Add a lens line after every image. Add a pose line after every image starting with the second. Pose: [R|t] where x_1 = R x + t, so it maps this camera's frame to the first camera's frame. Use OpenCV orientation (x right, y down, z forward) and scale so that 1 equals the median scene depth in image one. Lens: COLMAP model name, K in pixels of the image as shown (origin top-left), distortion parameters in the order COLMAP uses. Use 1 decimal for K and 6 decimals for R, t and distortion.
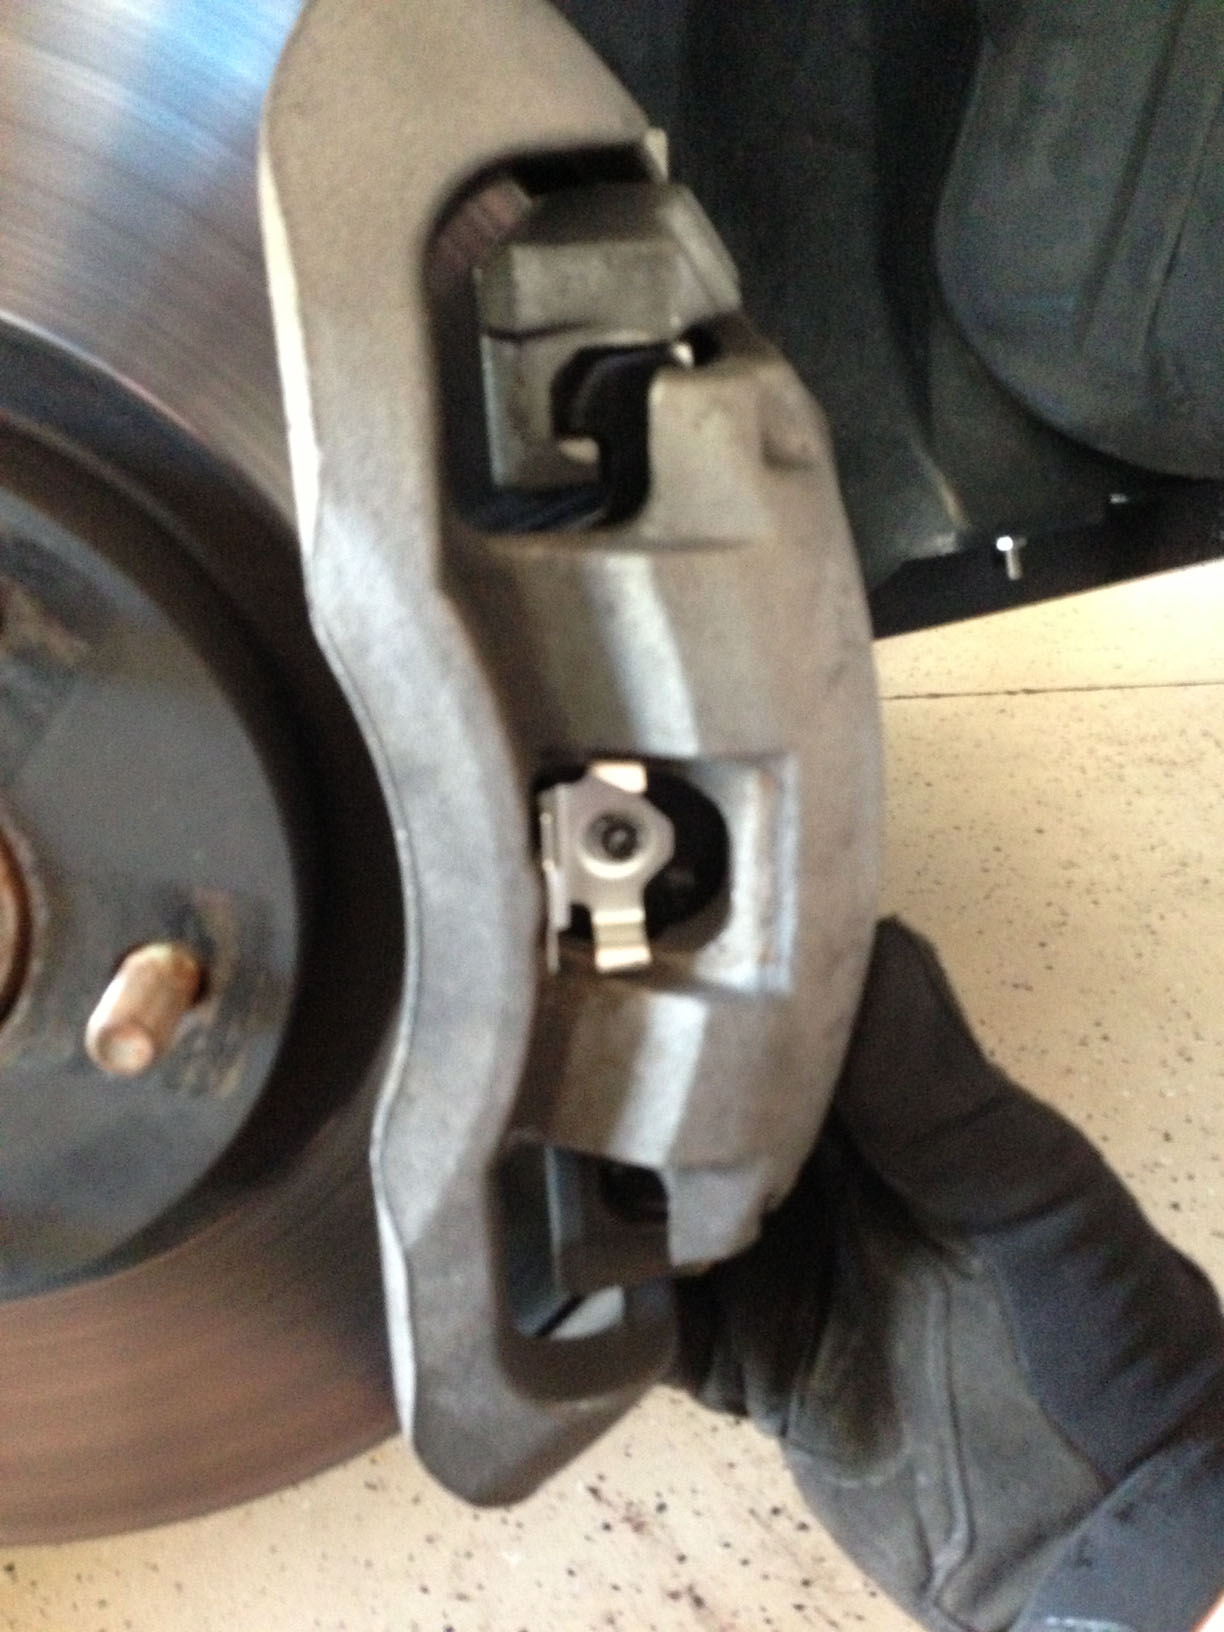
lens RADIAL K [[1559.3, 0, 612.0], [0, 1559.3, 816.0], [0, 0, 1]] dist [0.128251, -0.206999]
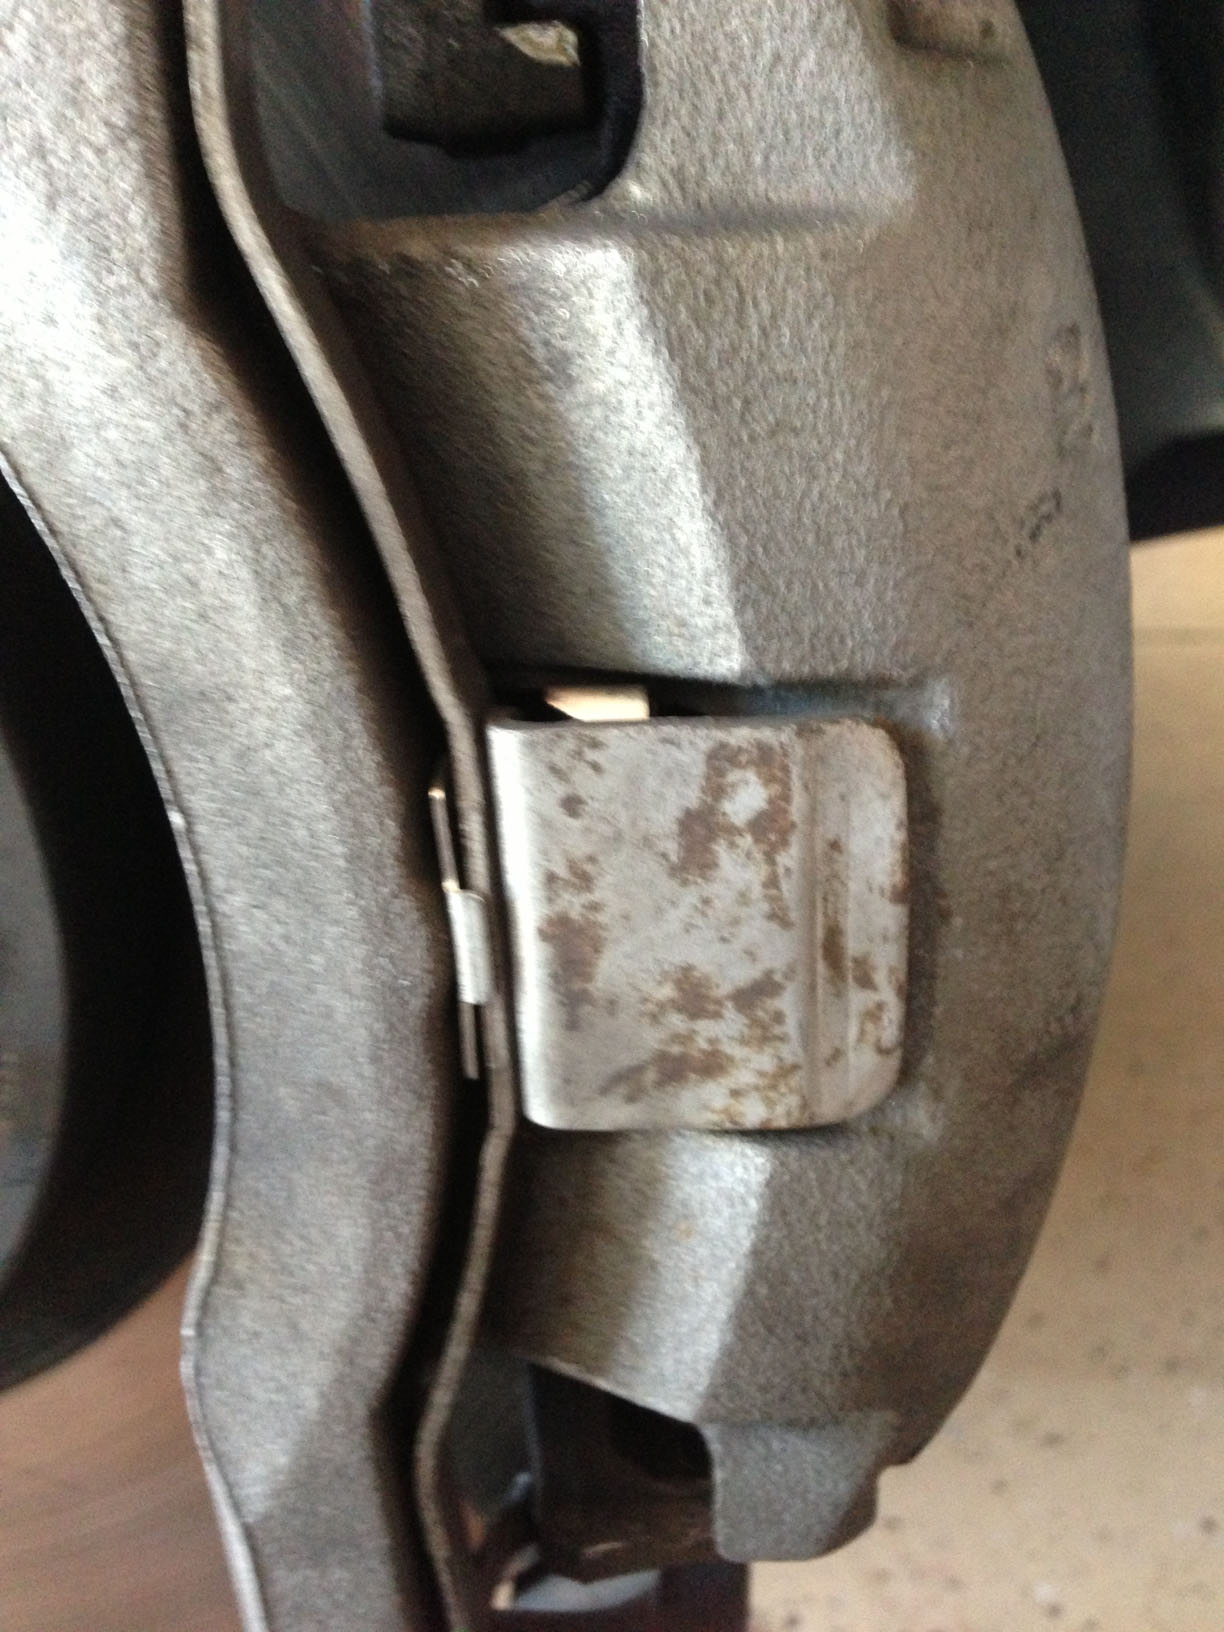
lens RADIAL K [[1598.3, 0, 612.0], [0, 1598.3, 816.0], [0, 0, 1]] dist [0.102646, -0.234788]
pose [[0.989837, 0.032373, -0.138474, 0.040177], [-0.025799, 0.998465, 0.049006, -0.009124], [0.139848, -0.044935, 0.989153, 0.232962]]
